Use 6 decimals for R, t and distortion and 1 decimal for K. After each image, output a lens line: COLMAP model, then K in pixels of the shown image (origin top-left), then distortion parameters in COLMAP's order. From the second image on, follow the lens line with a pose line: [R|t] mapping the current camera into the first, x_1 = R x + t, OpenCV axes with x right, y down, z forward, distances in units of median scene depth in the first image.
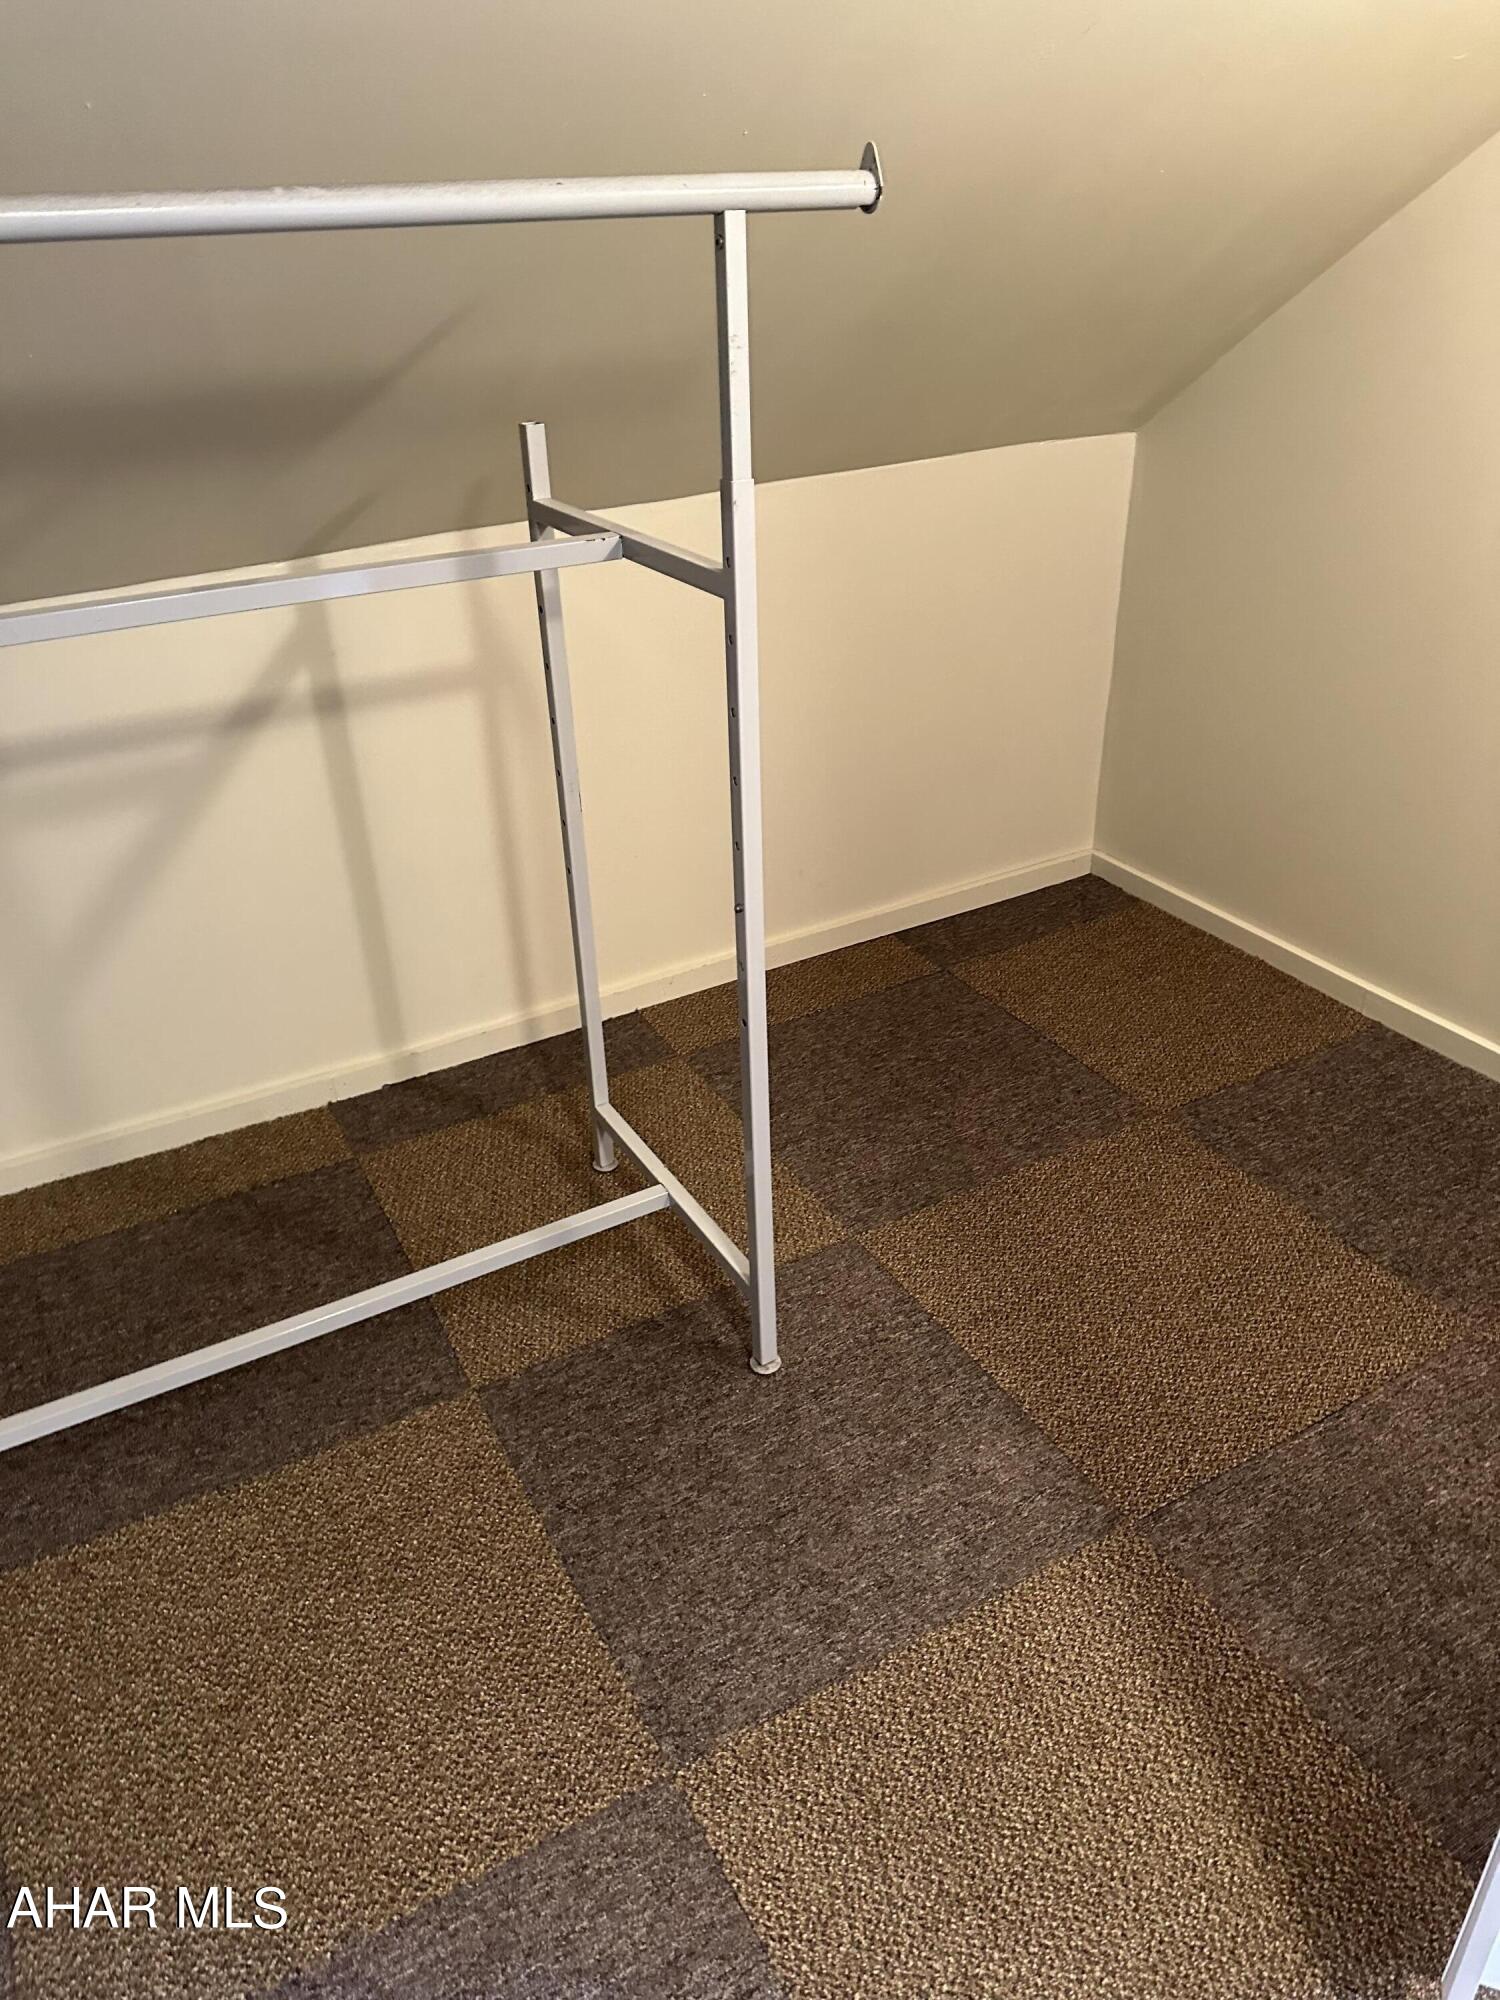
lens RADIAL K [[1402.0, 0, 733.5], [0, 1402.0, 1004.7], [0, 0, 1]] dist [0.008351, -0.017664]
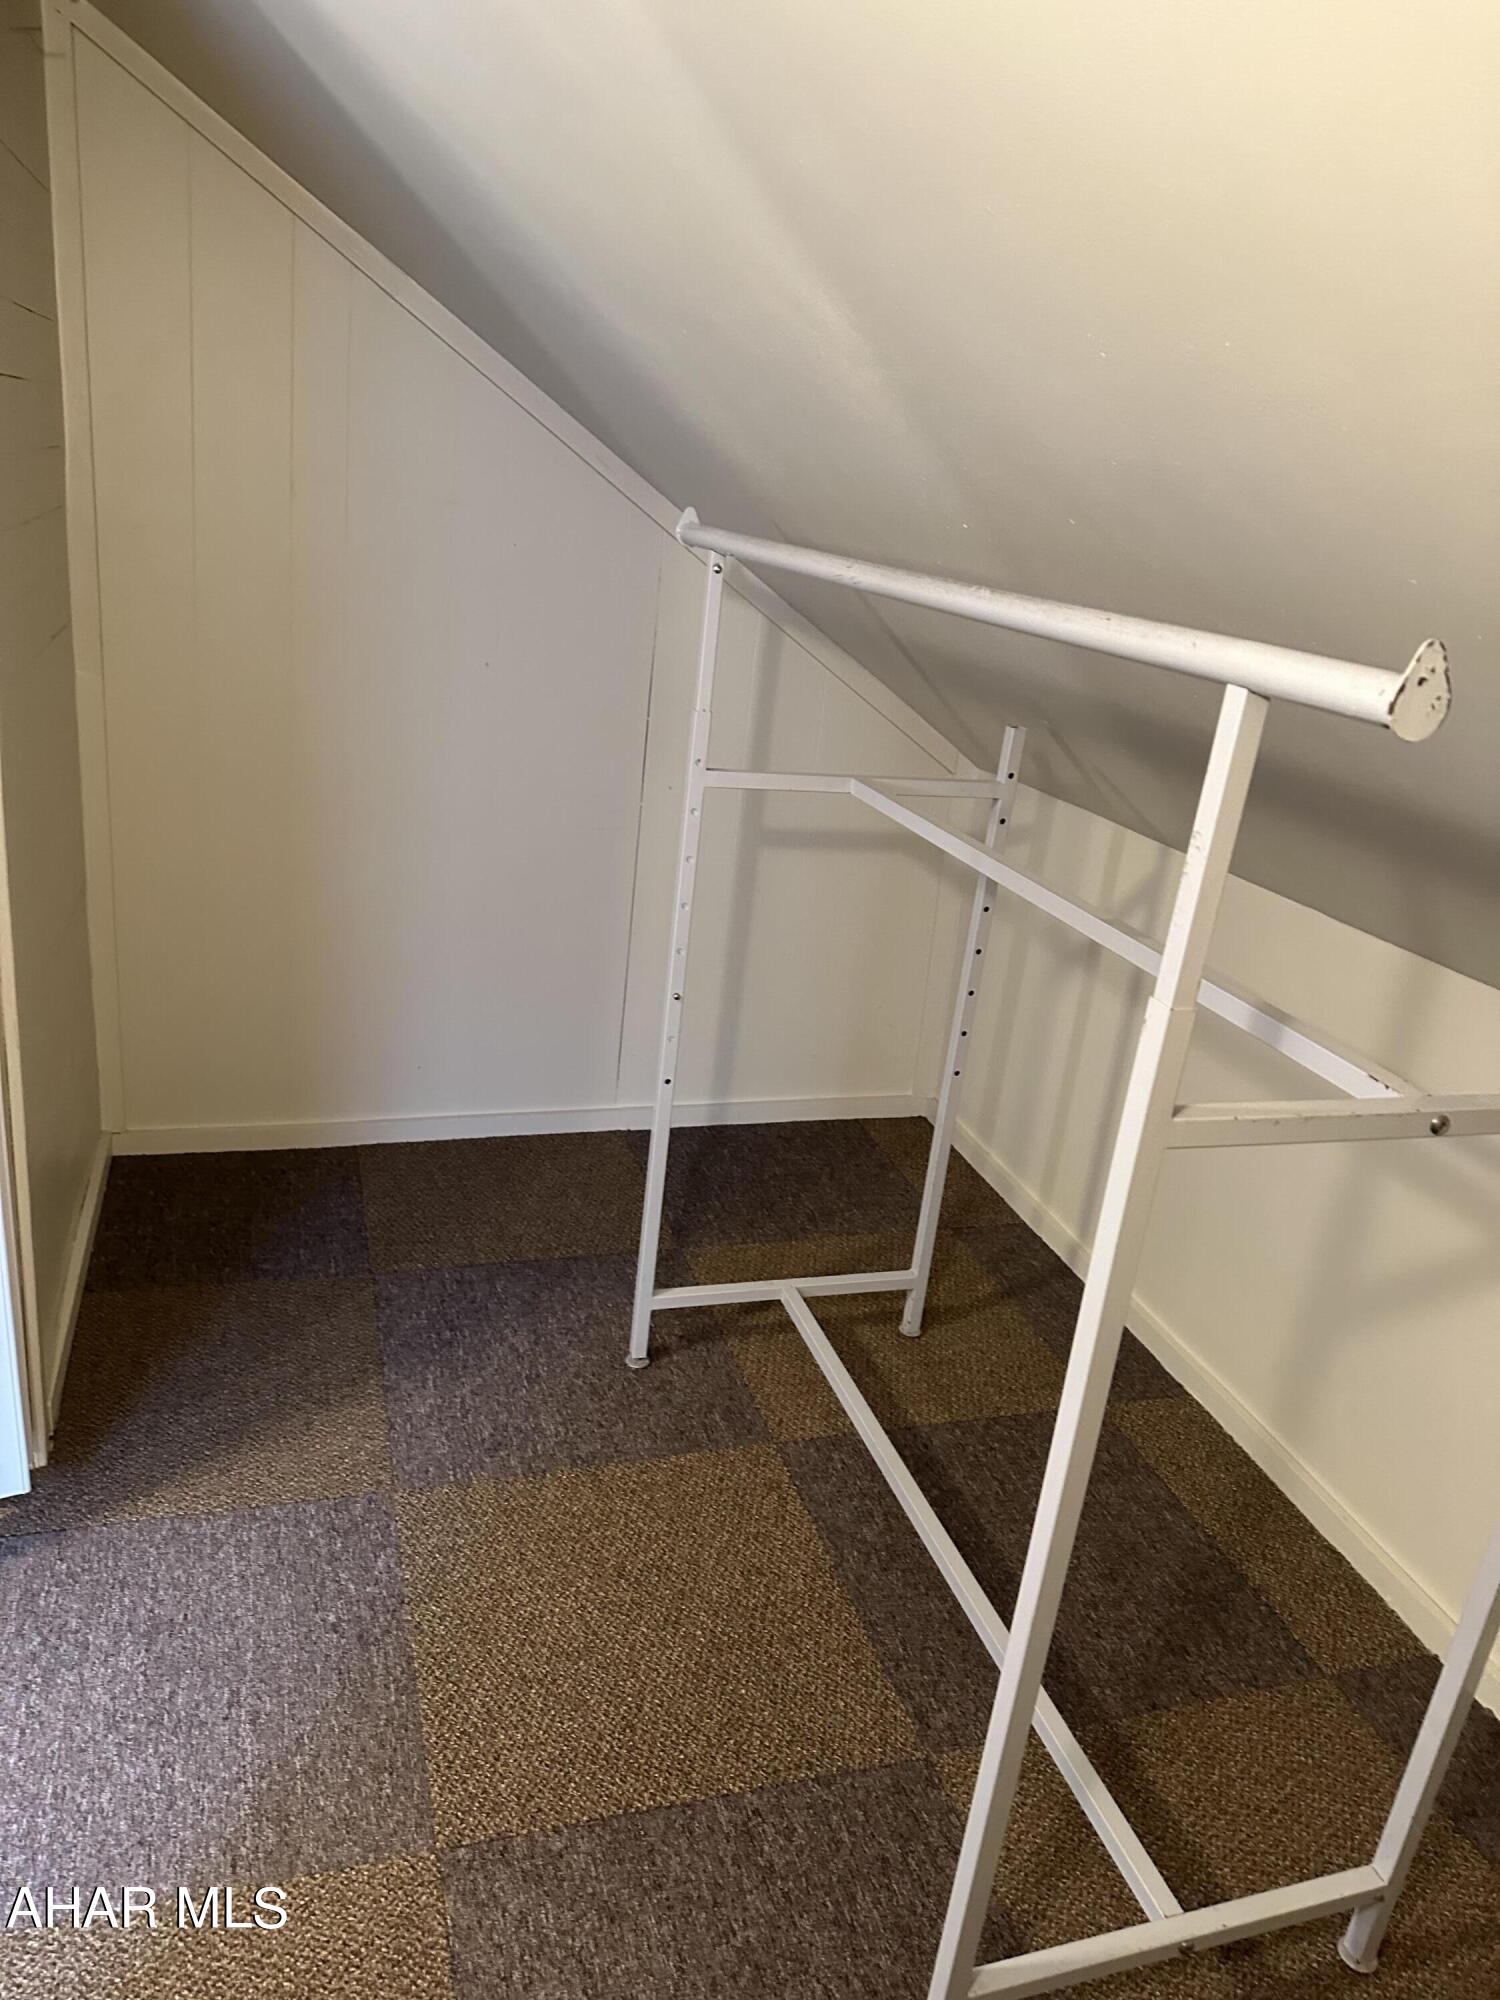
lens RADIAL K [[1402.0, 0, 733.5], [0, 1402.0, 1004.7], [0, 0, 1]] dist [0.008351, -0.017664]
pose [[-0.199208, 0.352217, -0.914472, 0.663902], [-0.569042, 0.718151, 0.400562, -0.491105], [0.797814, 0.600168, 0.057365, 0.700934]]
